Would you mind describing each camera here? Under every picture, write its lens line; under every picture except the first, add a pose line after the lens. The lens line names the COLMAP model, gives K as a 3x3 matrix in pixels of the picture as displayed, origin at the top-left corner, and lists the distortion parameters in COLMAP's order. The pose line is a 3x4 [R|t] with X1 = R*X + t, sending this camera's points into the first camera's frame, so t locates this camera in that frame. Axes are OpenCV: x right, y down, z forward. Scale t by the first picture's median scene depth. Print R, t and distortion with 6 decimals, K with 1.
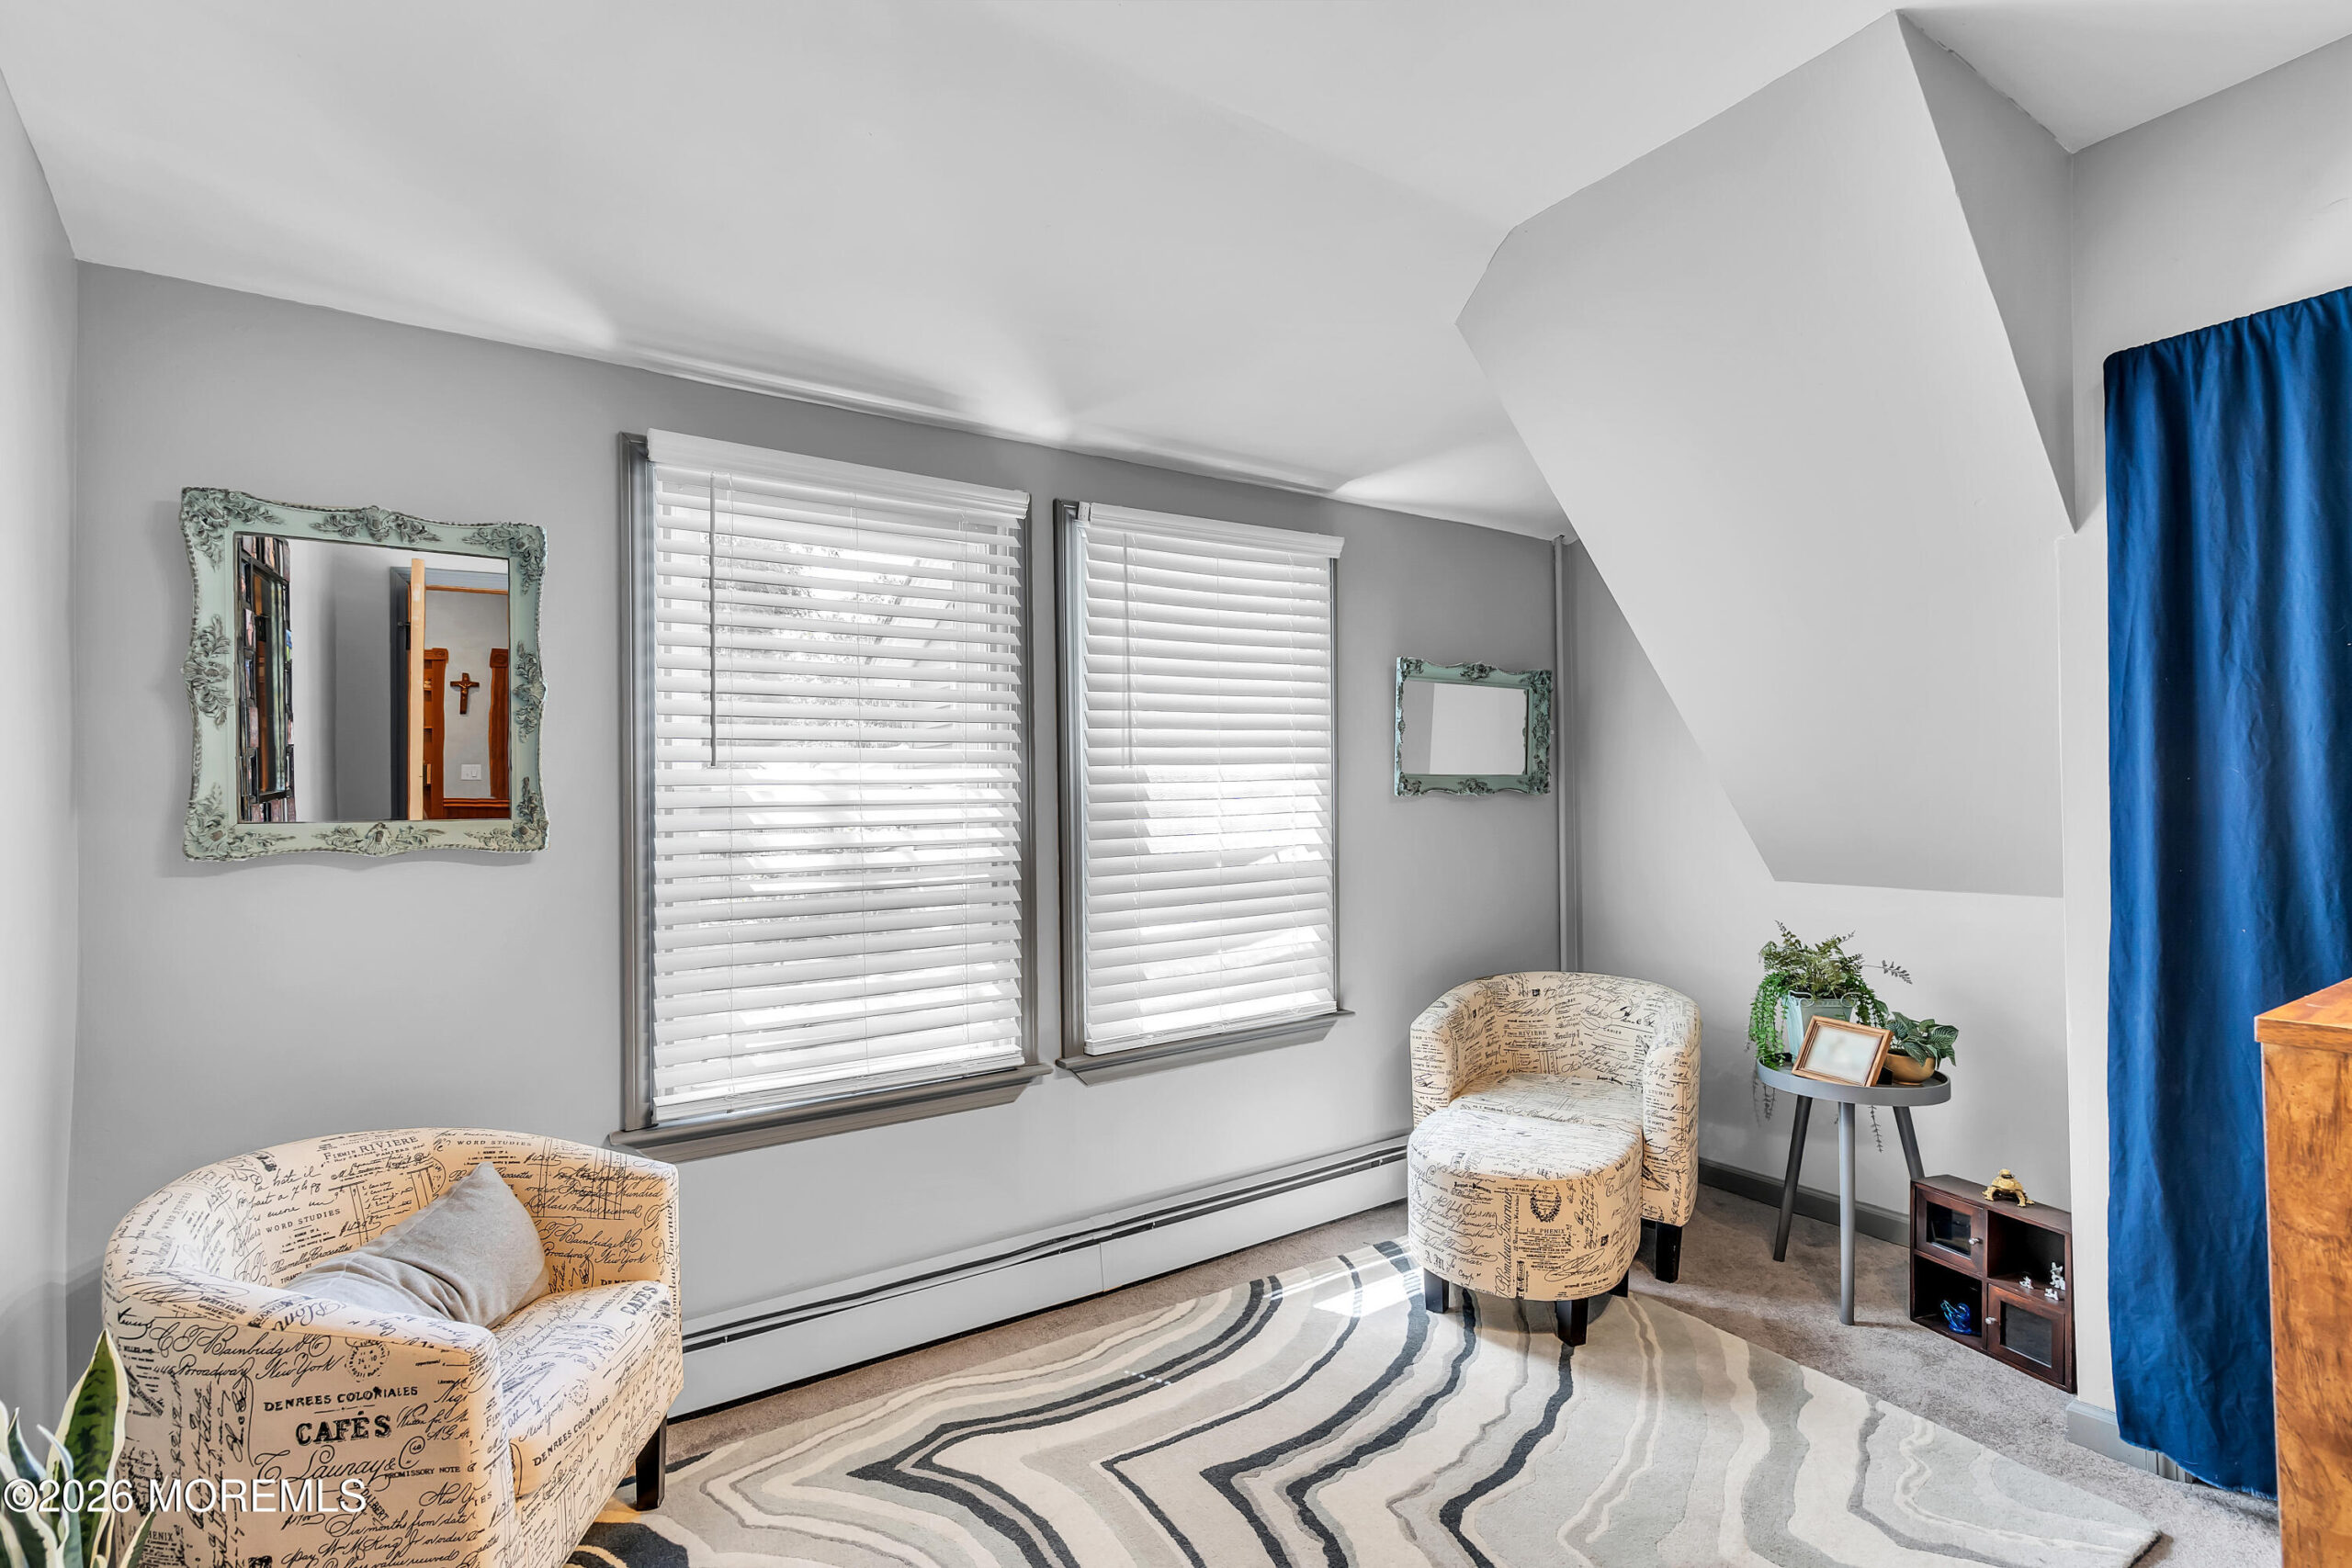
lens RADIAL K [[1080.9, 0, 1171.3], [0, 1080.9, 788.9], [0, 0, 1]] dist [-0.001412, 0.004792]
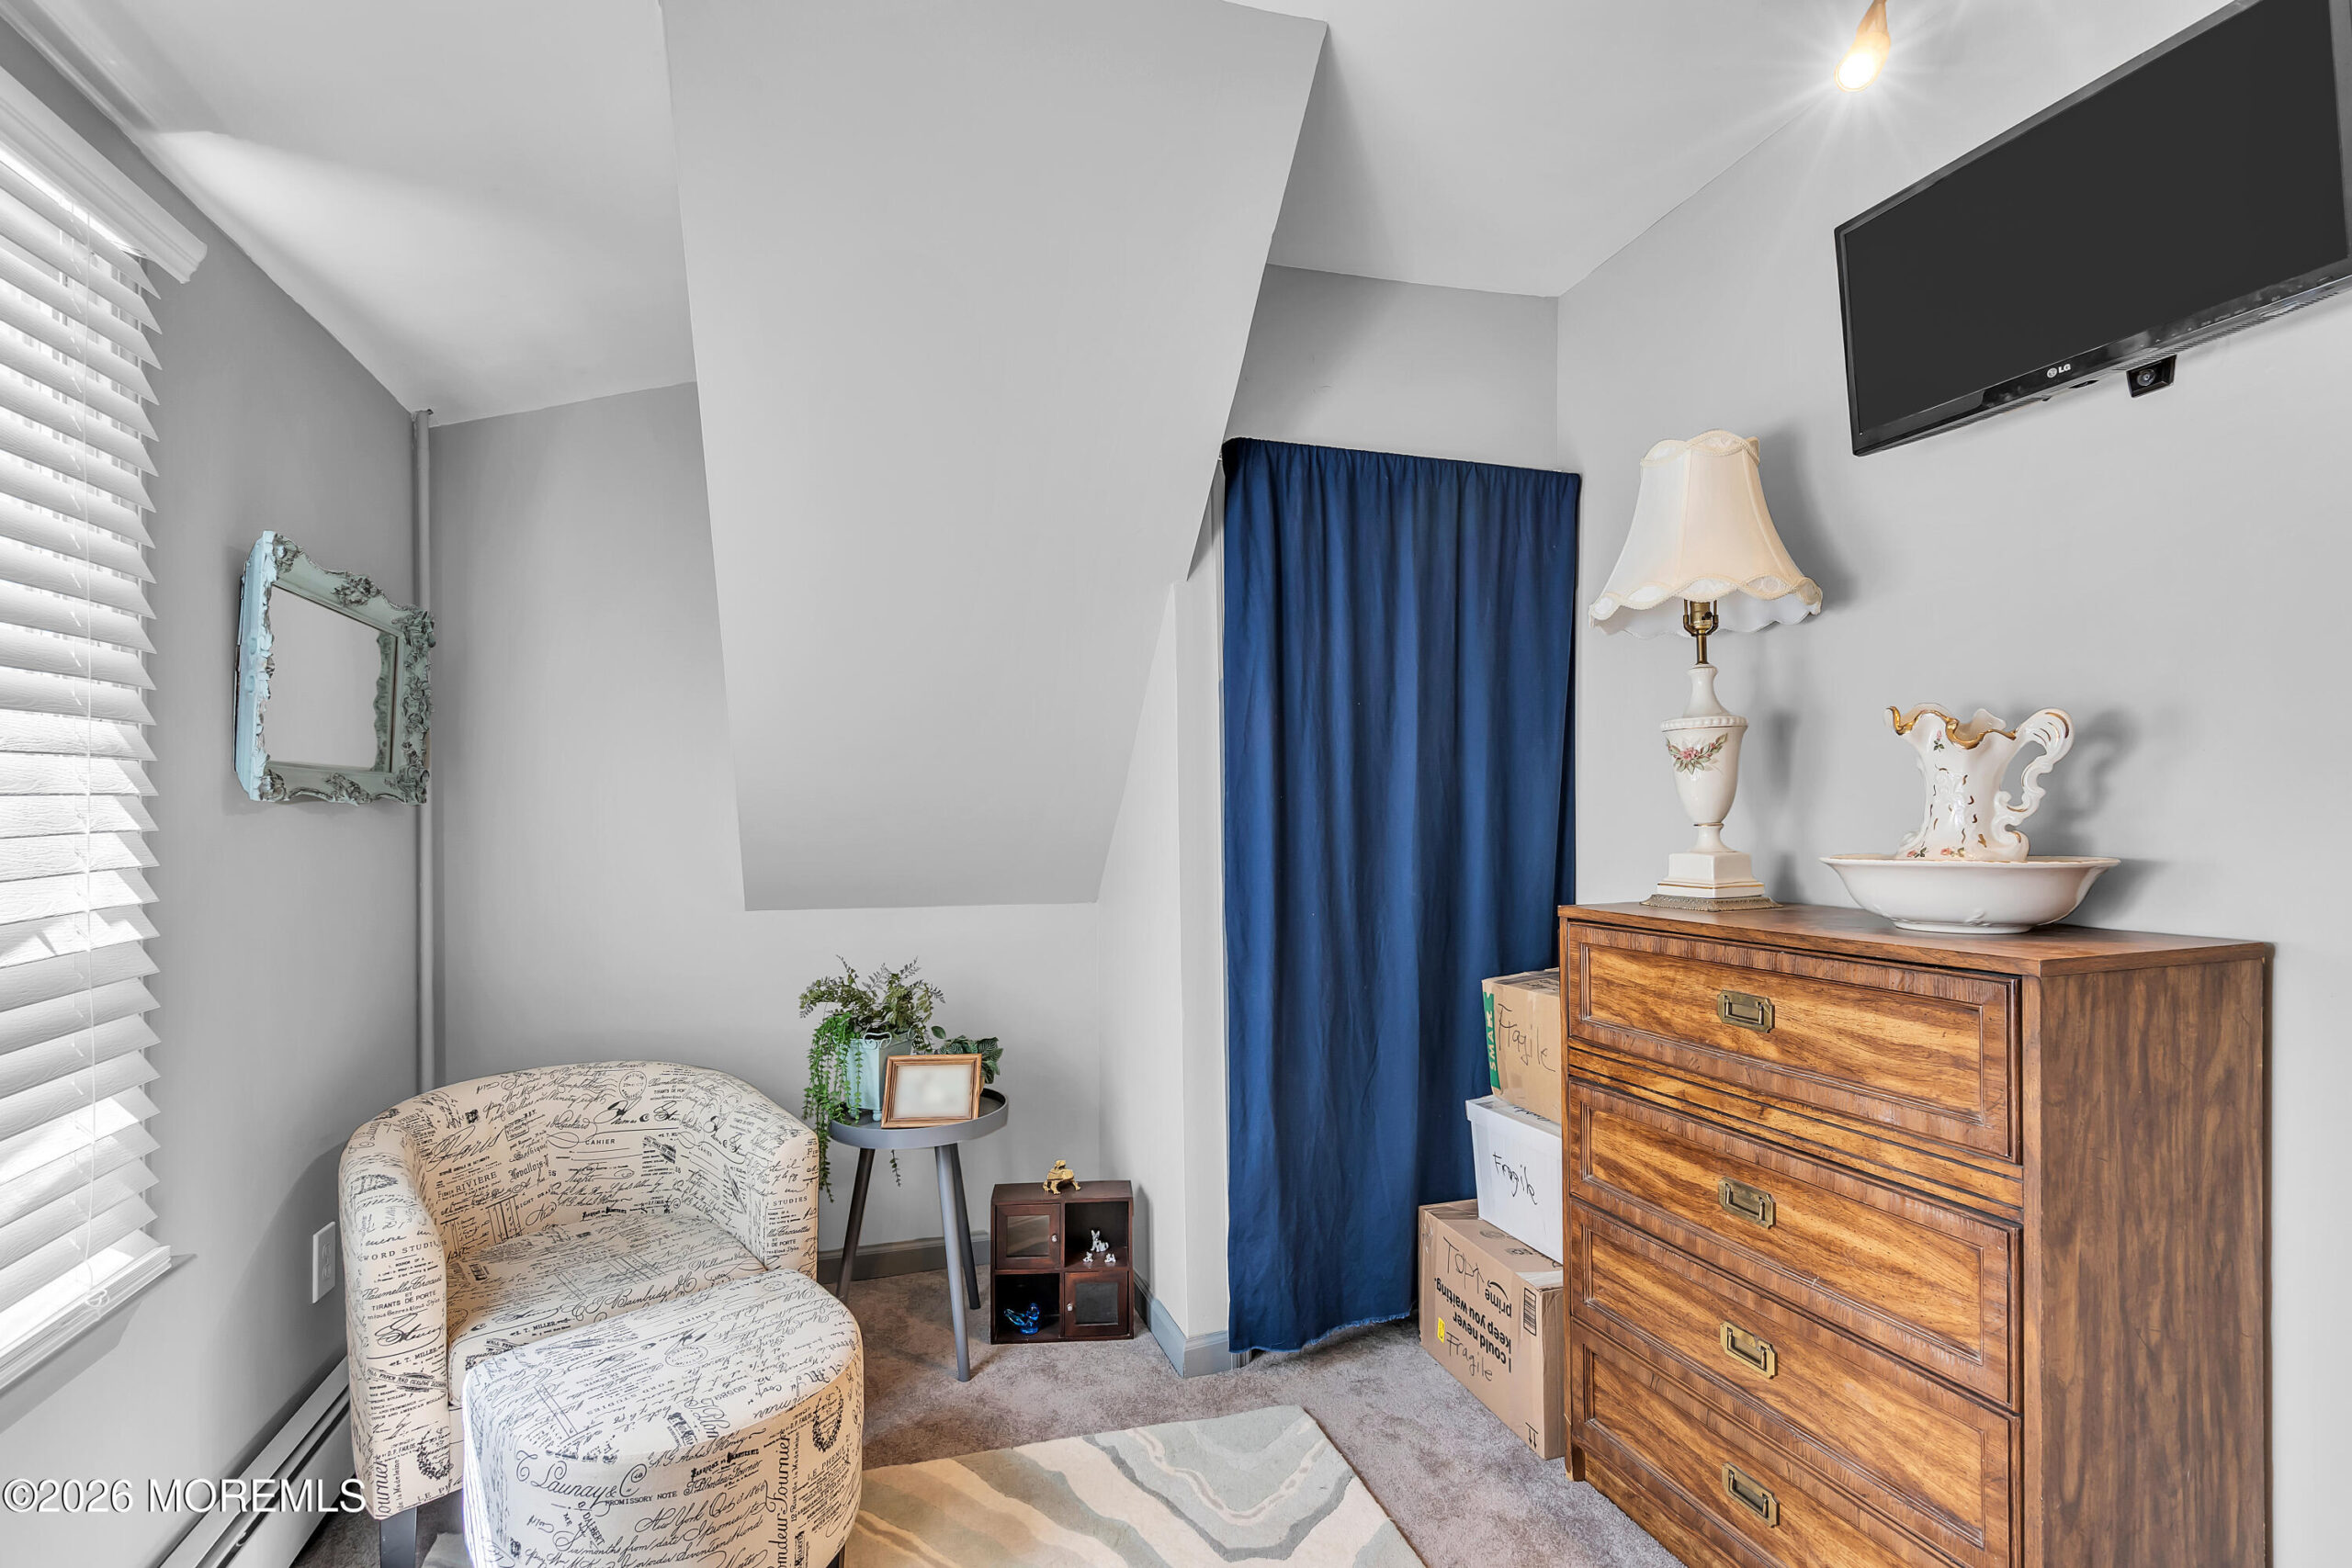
lens RADIAL K [[1080.9, 0, 1153.0], [0, 1080.9, 813.2], [0, 0, 1]] dist [-0.001412, 0.004792]
pose [[0.264259, 0.011149, 0.964387, -0.208299], [-0.012119, 0.999893, -0.008238, 0.013516], [-0.964376, -0.009510, 0.264365, 0.548499]]
